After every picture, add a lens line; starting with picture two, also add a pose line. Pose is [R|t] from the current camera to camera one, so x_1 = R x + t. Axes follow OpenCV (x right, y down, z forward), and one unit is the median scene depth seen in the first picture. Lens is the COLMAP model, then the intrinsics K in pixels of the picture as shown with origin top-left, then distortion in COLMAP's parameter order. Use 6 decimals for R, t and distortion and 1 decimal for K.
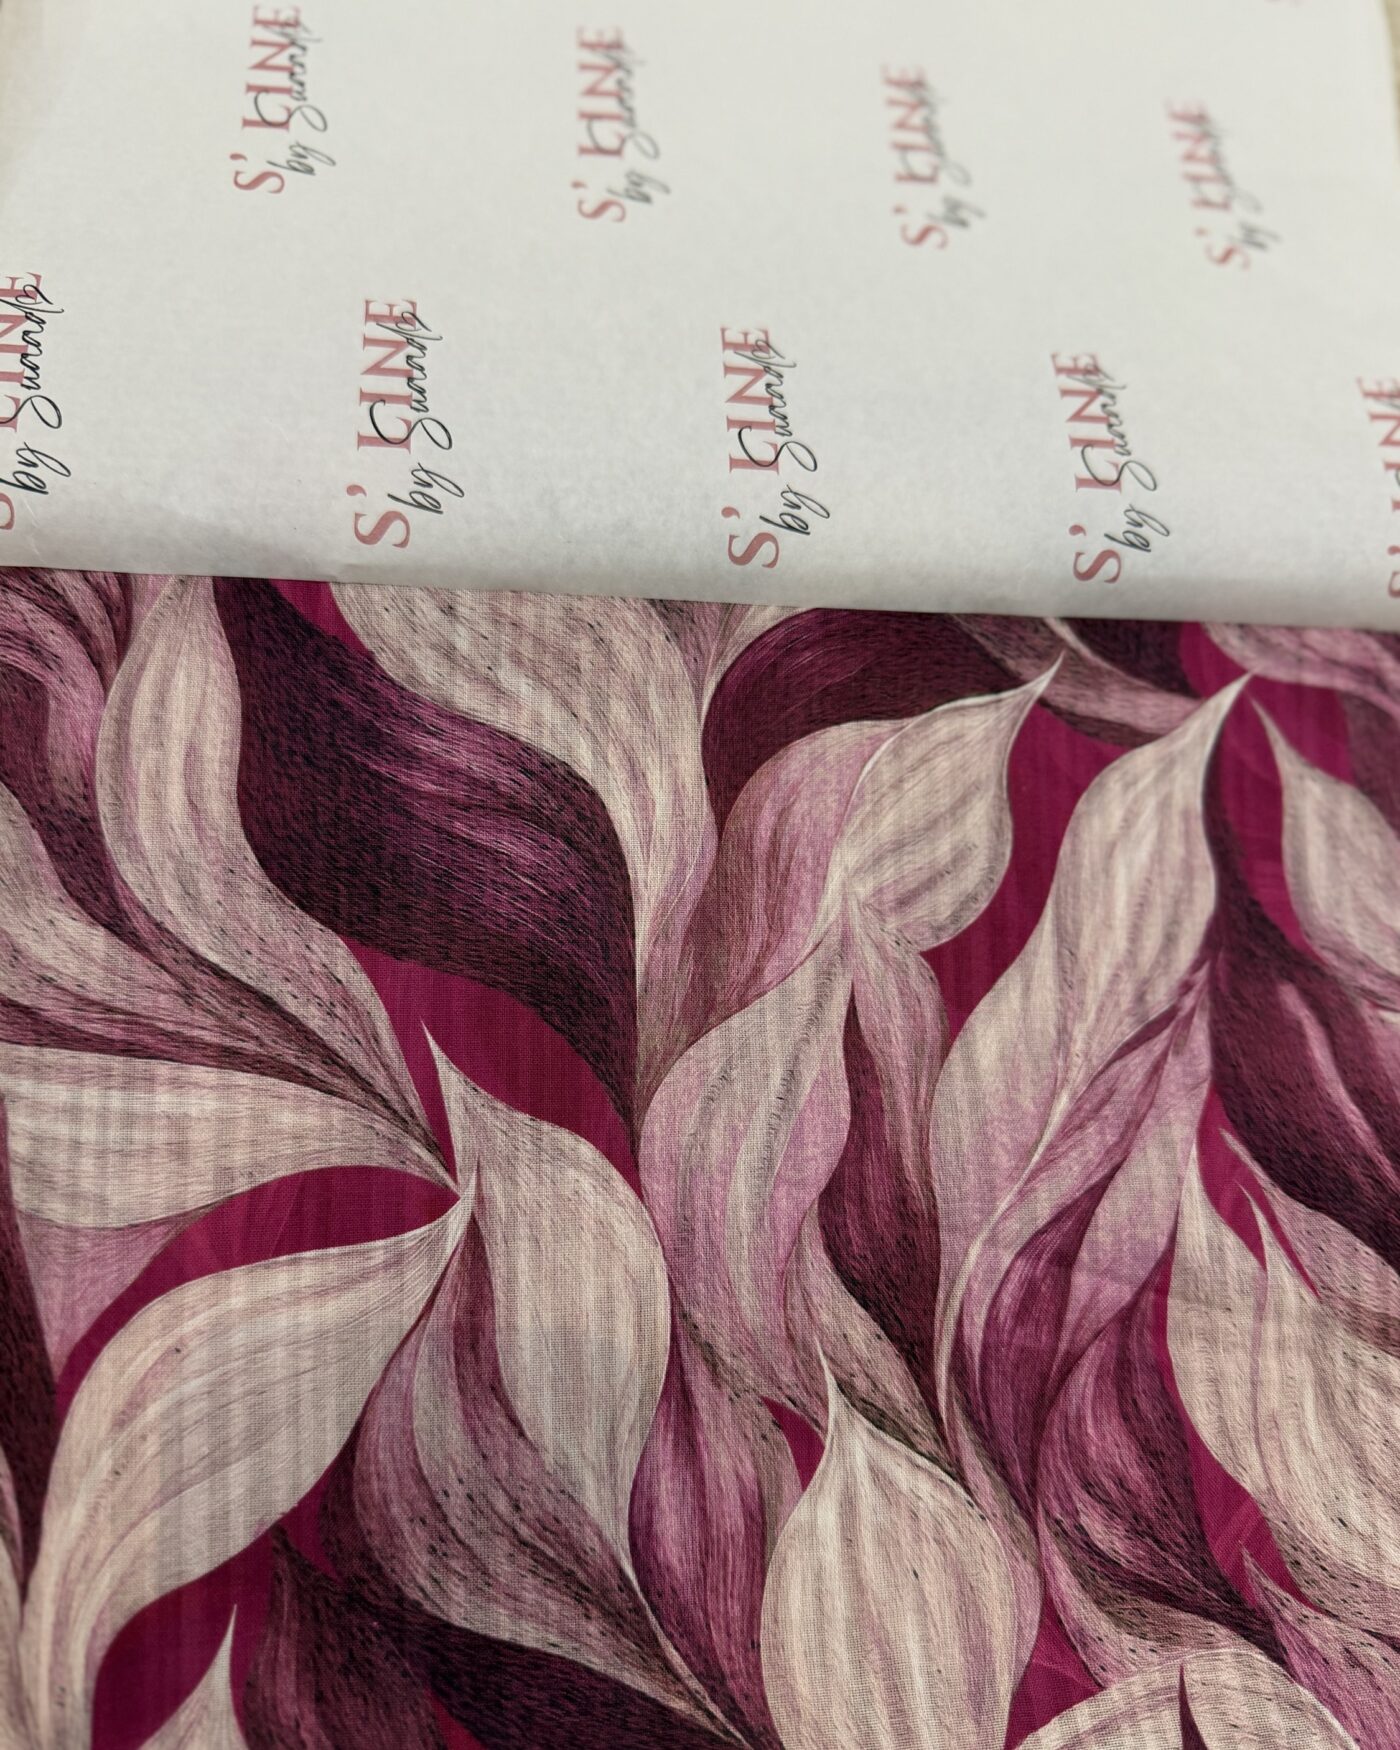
lens RADIAL K [[1384.8, 0, 700.0], [0, 1384.8, 875.0], [0, 0, 1]] dist [-0.268250, -0.000747]
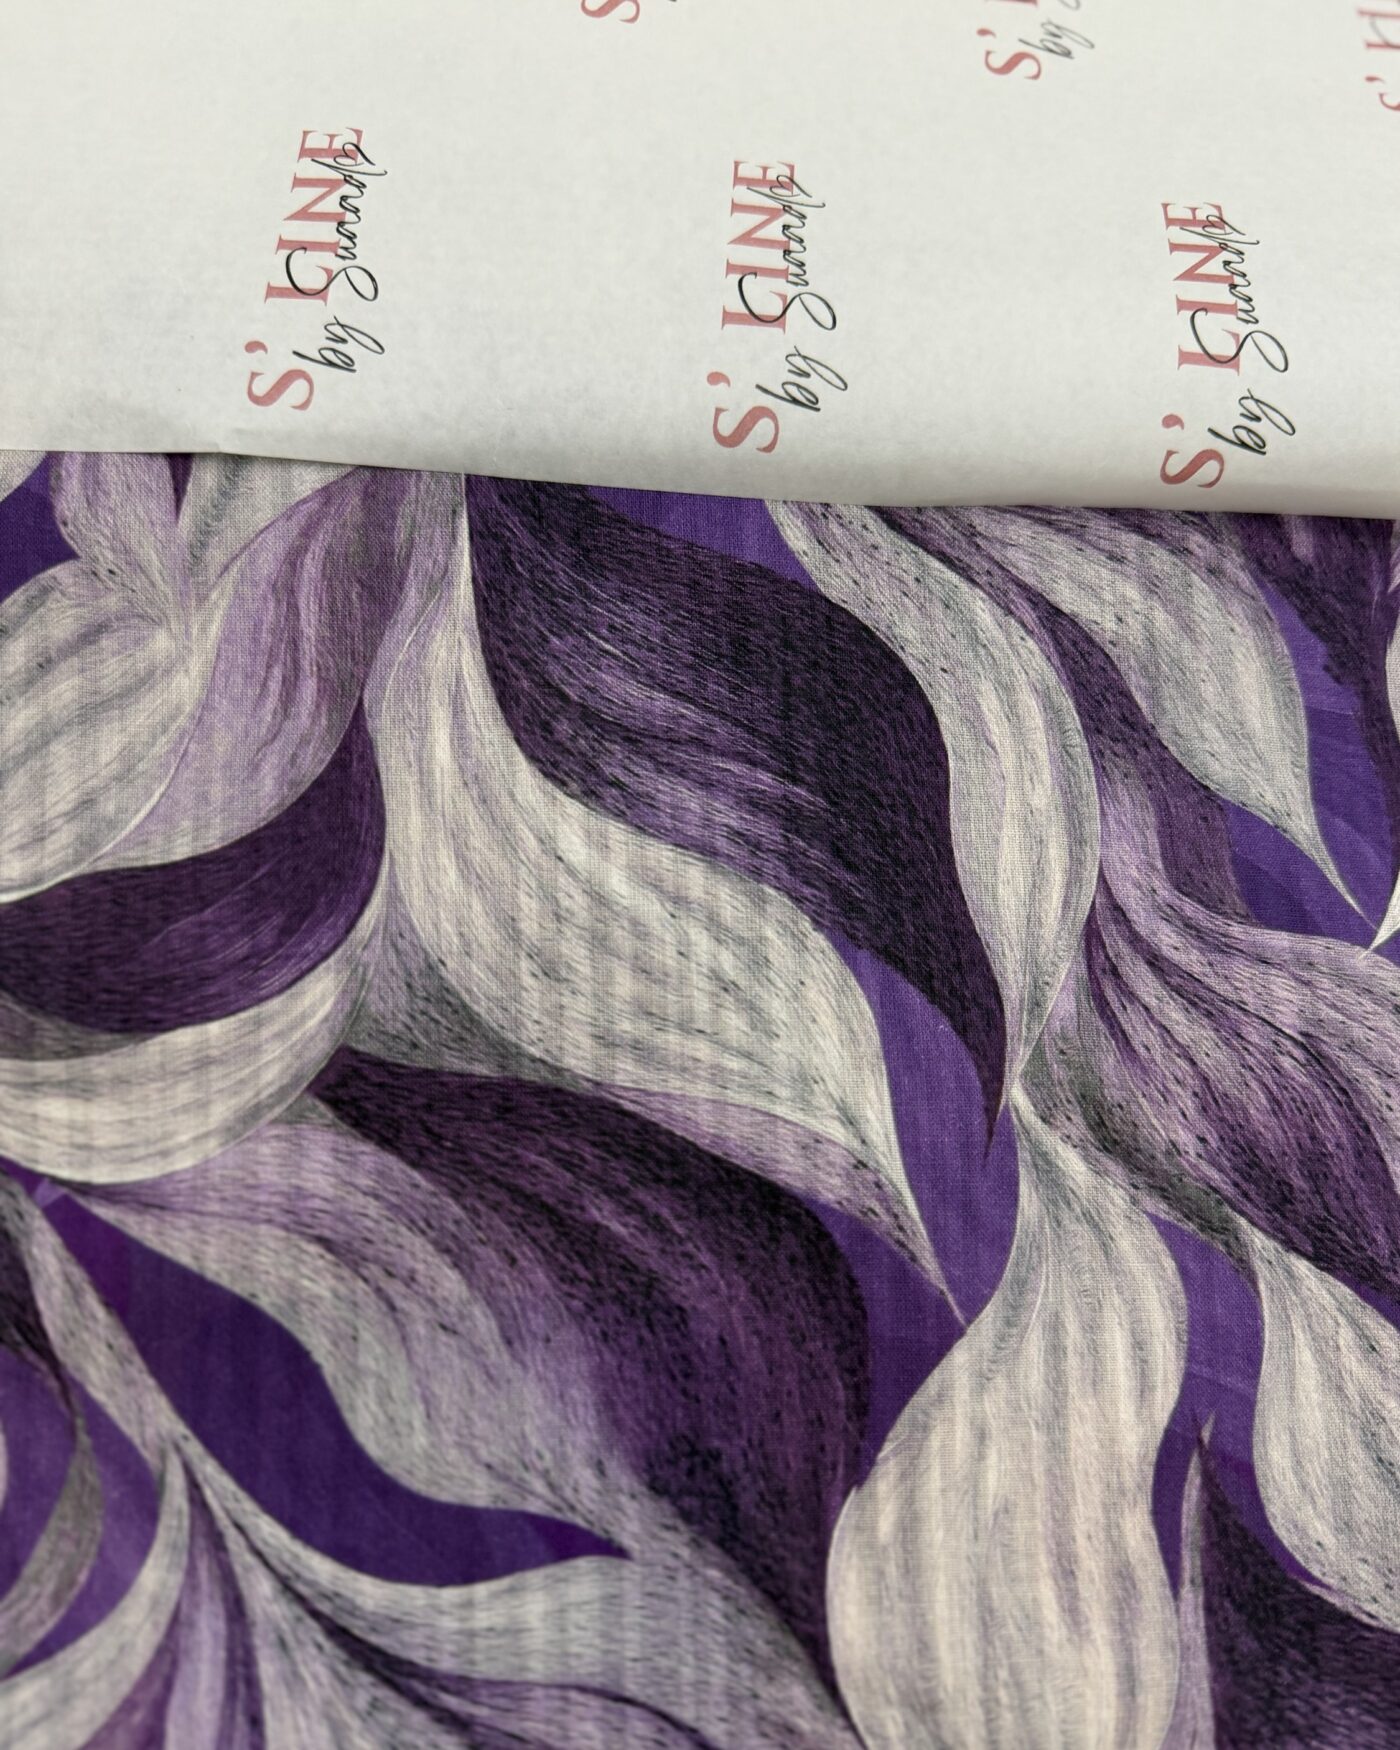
lens RADIAL K [[1384.9, 0, 700.0], [0, 1384.9, 875.0], [0, 0, 1]] dist [0.004174, 0.000760]
pose [[-0.978461, 0.030043, -0.204232, -0.007524], [-0.001226, -0.990181, -0.139783, -0.013144], [-0.206427, -0.136522, 0.968891, 0.188019]]
